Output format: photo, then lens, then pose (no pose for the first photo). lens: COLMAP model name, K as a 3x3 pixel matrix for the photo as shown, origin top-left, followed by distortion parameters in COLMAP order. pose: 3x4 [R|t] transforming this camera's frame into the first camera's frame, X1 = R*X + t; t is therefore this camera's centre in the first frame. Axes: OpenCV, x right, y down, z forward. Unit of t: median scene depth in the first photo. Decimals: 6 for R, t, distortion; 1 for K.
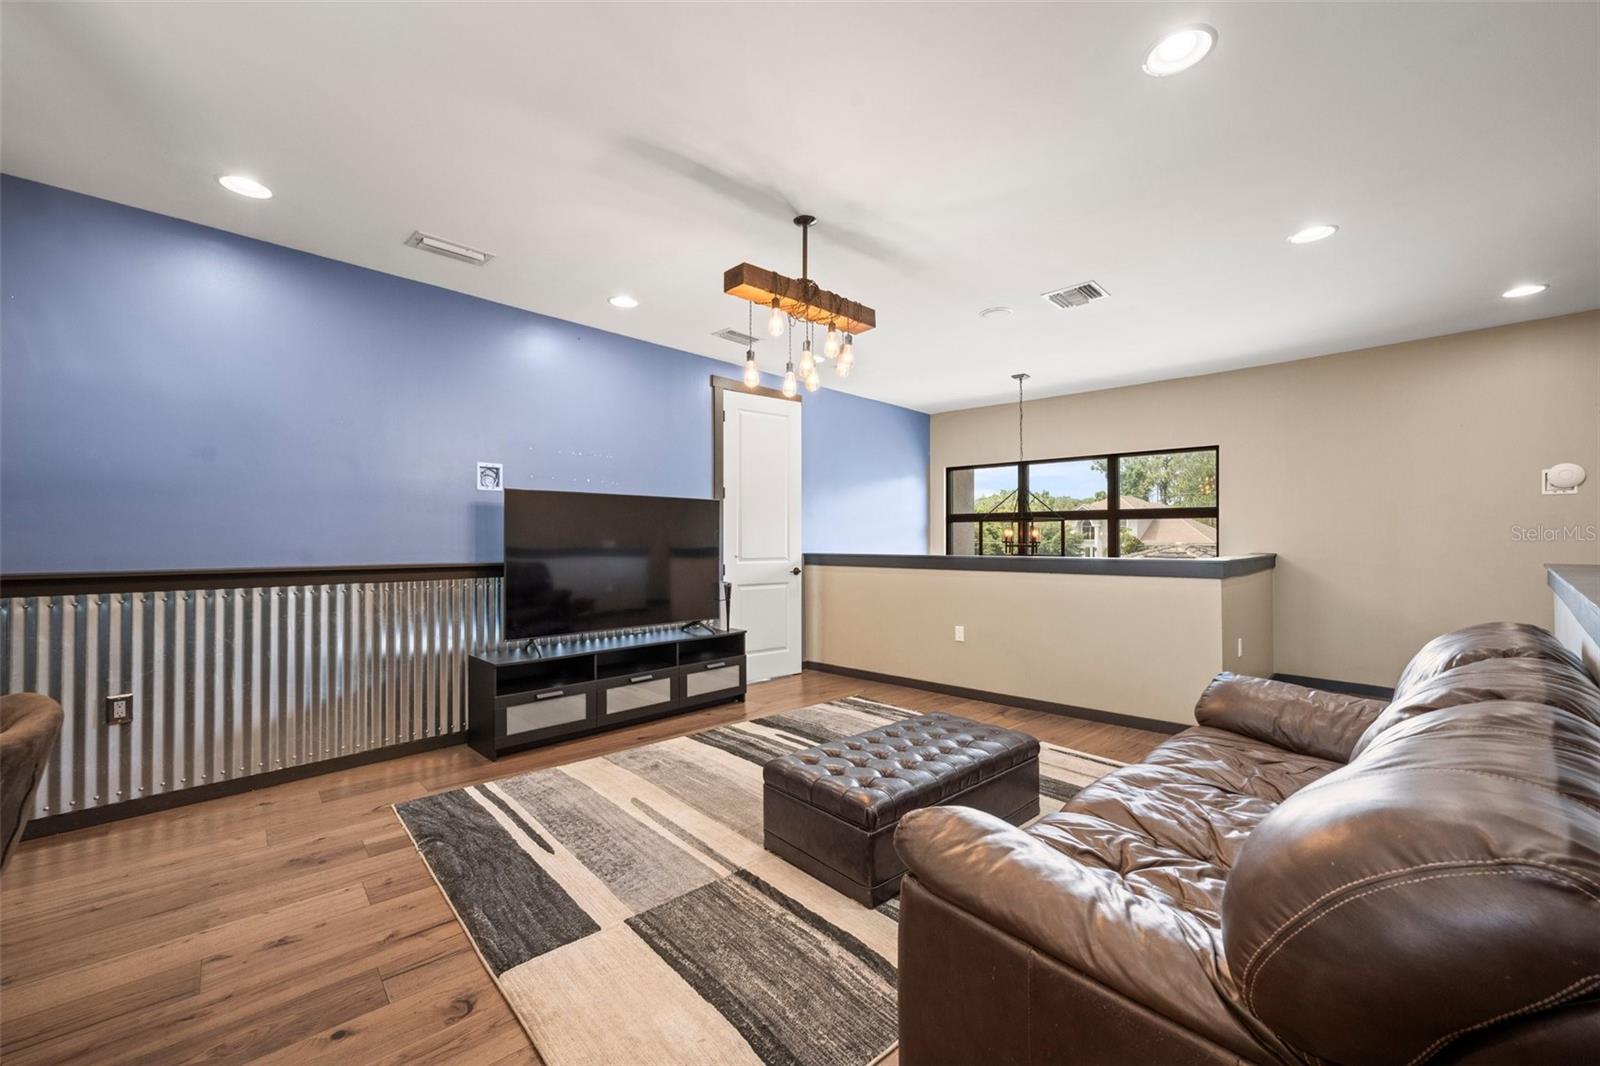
lens RADIAL K [[648.6, 0, 817.7], [0, 648.6, 537.9], [0, 0, 1]] dist [0.001963, -0.000745]
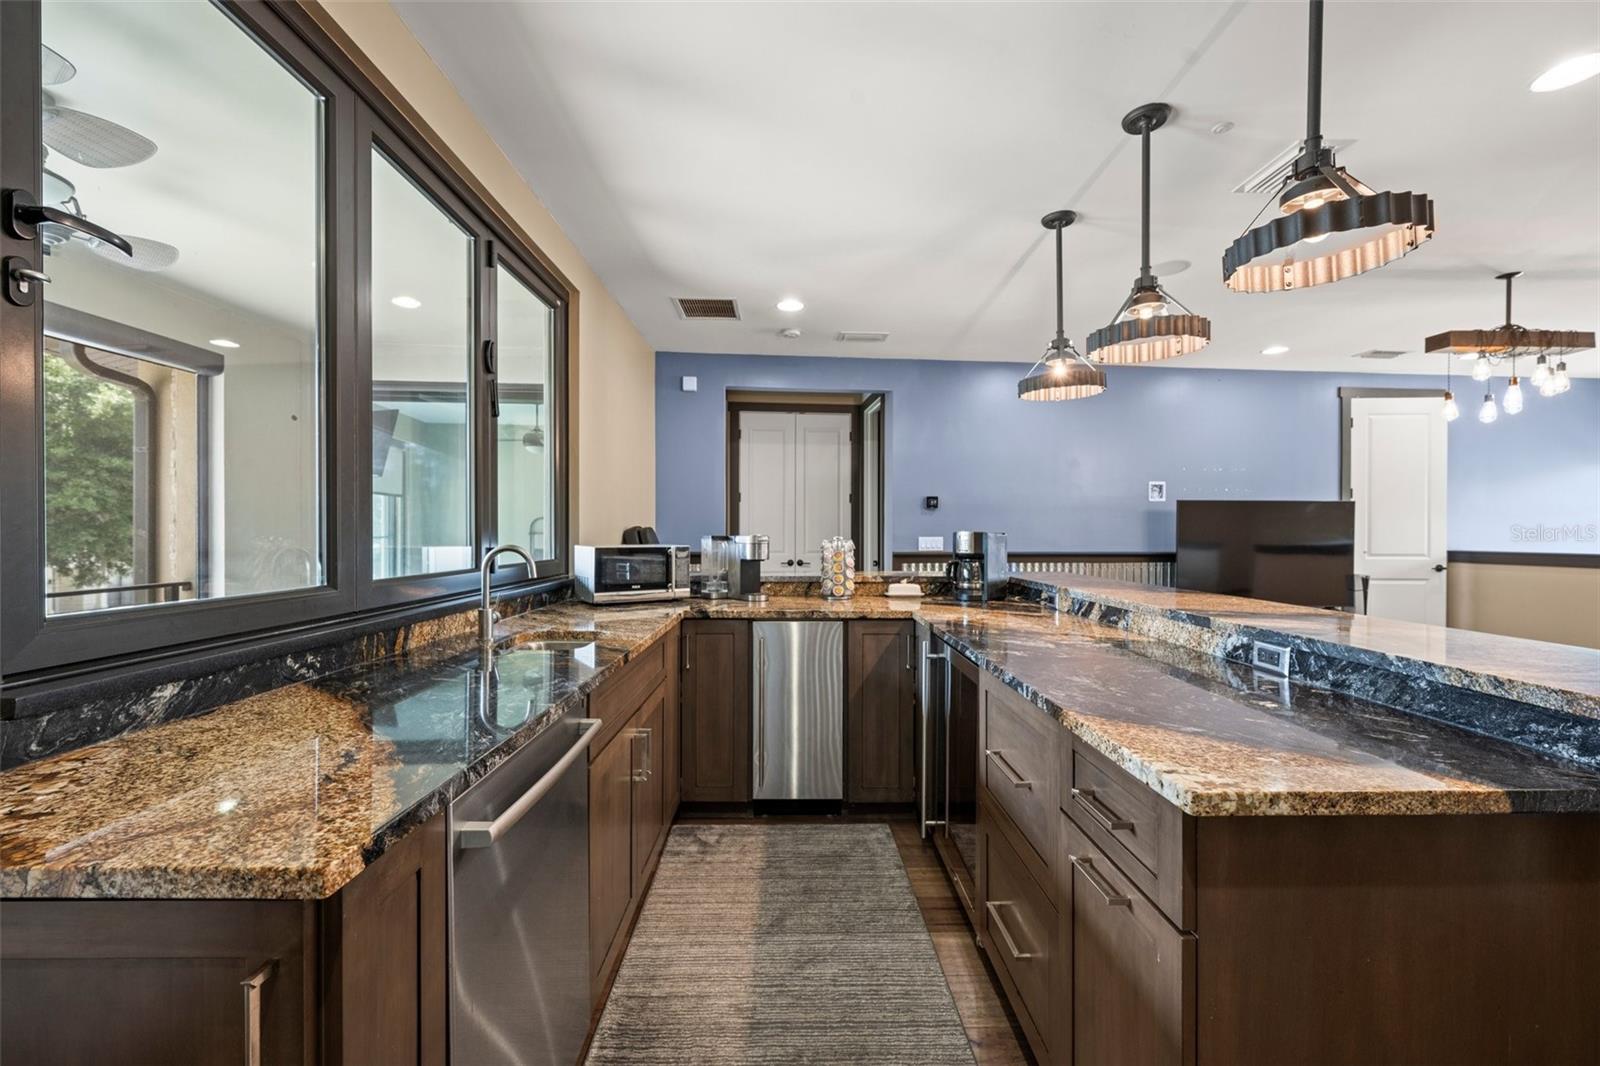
lens RADIAL K [[648.6, 0, 797.5], [0, 648.6, 532.8], [0, 0, 1]] dist [0.001963, -0.000745]
pose [[0.748647, 0.003588, -0.662959, -0.113037], [-0.001174, 0.999991, 0.004086, -0.006589], [0.662967, -0.002281, 0.748645, -0.427984]]
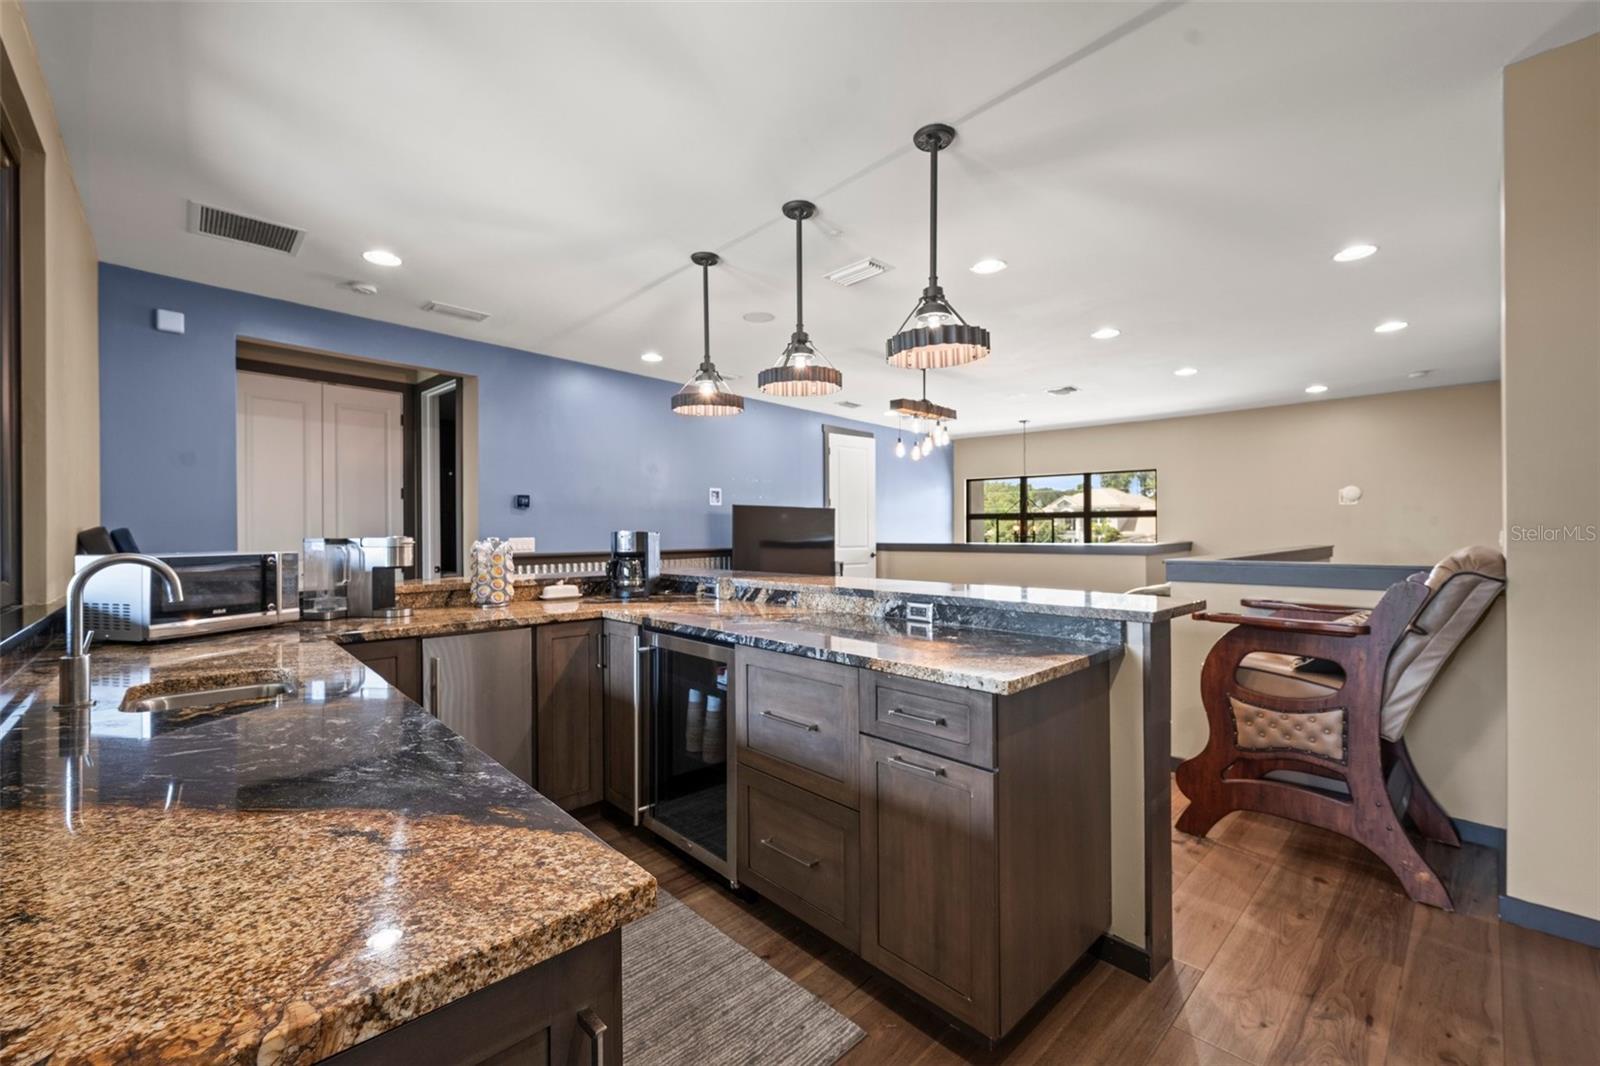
lens RADIAL K [[648.6, 0, 825.3], [0, 648.6, 528.8], [0, 0, 1]] dist [0.001963, -0.000745]
pose [[0.999423, -0.004248, 0.033685, -0.205541], [0.004315, 0.999989, -0.001896, -0.005910], [-0.033677, 0.002040, 0.999431, -0.494091]]
